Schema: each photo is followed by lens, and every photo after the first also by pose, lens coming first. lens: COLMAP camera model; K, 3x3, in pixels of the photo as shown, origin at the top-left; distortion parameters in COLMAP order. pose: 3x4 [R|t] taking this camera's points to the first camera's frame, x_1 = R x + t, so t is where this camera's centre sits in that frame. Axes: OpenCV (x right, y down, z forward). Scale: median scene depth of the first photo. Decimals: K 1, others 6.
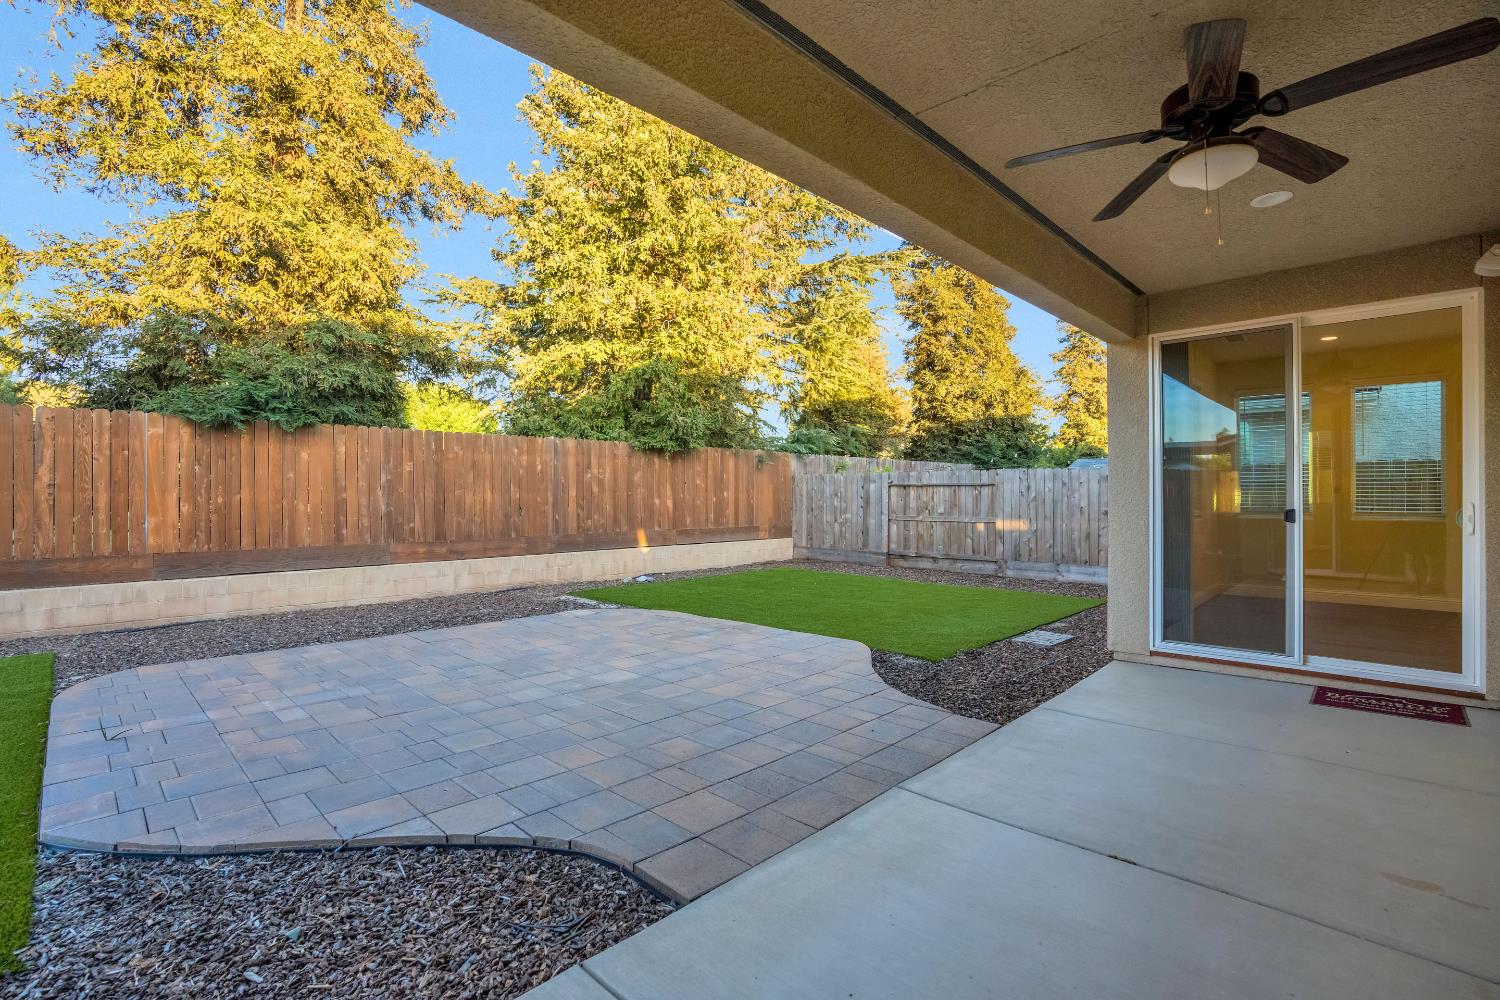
lens RADIAL K [[735.2, 0, 732.4], [0, 735.2, 498.3], [0, 0, 1]] dist [-0.061102, 0.001018]
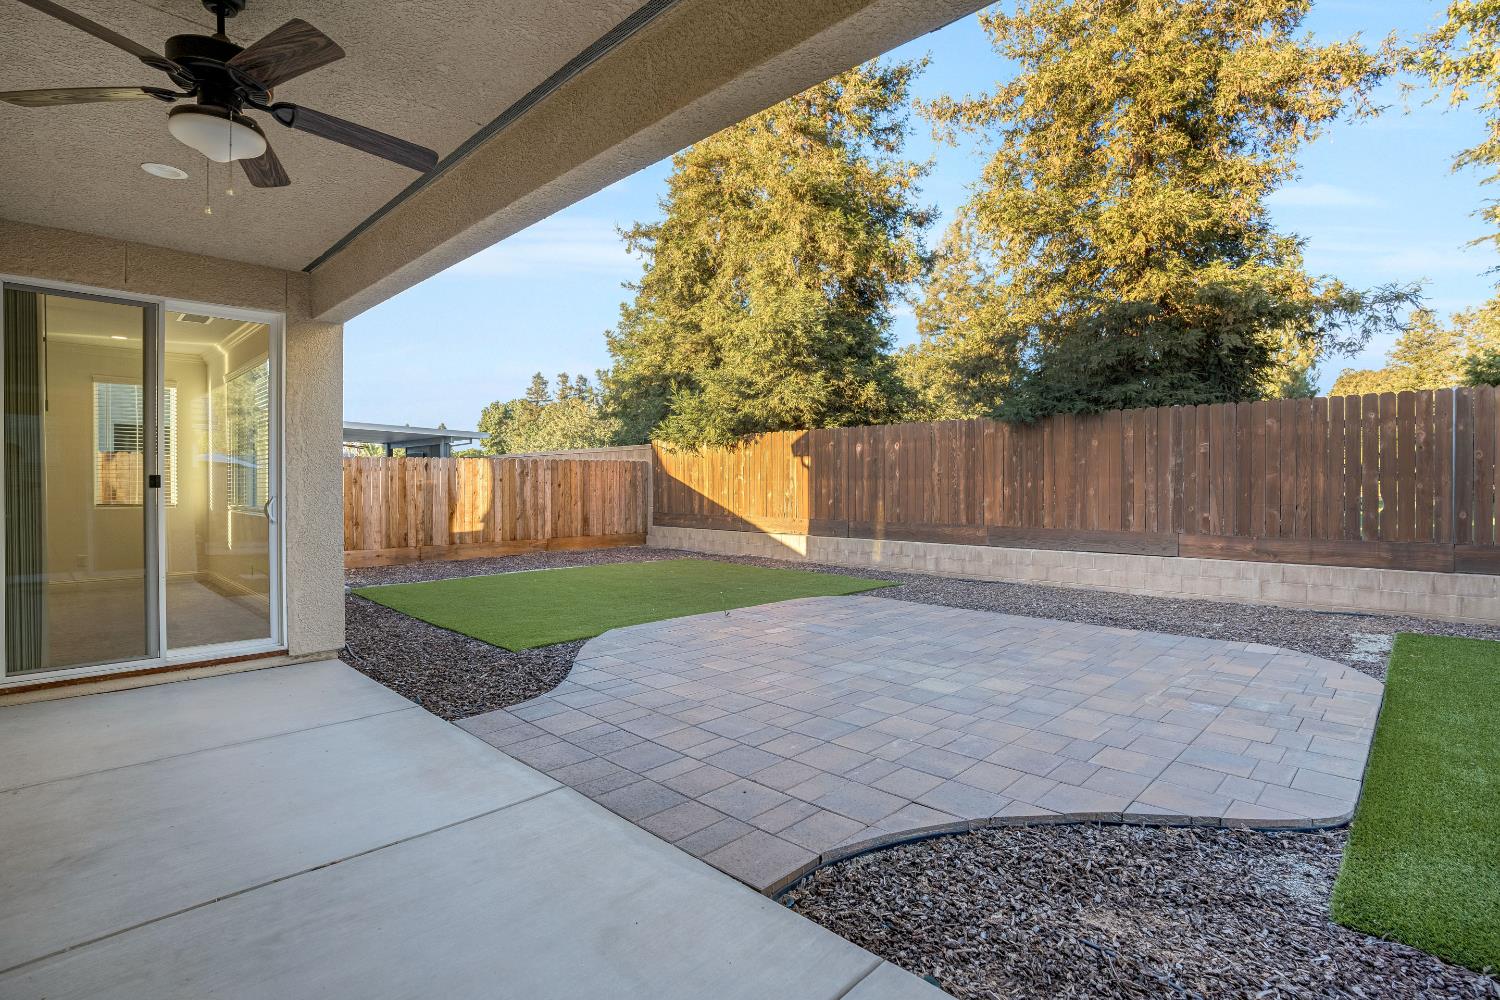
lens RADIAL K [[735.2, 0, 732.4], [0, 735.2, 498.3], [0, 0, 1]] dist [-0.061102, 0.001018]
pose [[-0.040690, 0.023055, -0.998906, 0.788134], [-0.000355, 0.999733, 0.023089, -0.004790], [0.999172, 0.001294, -0.040671, 0.848490]]
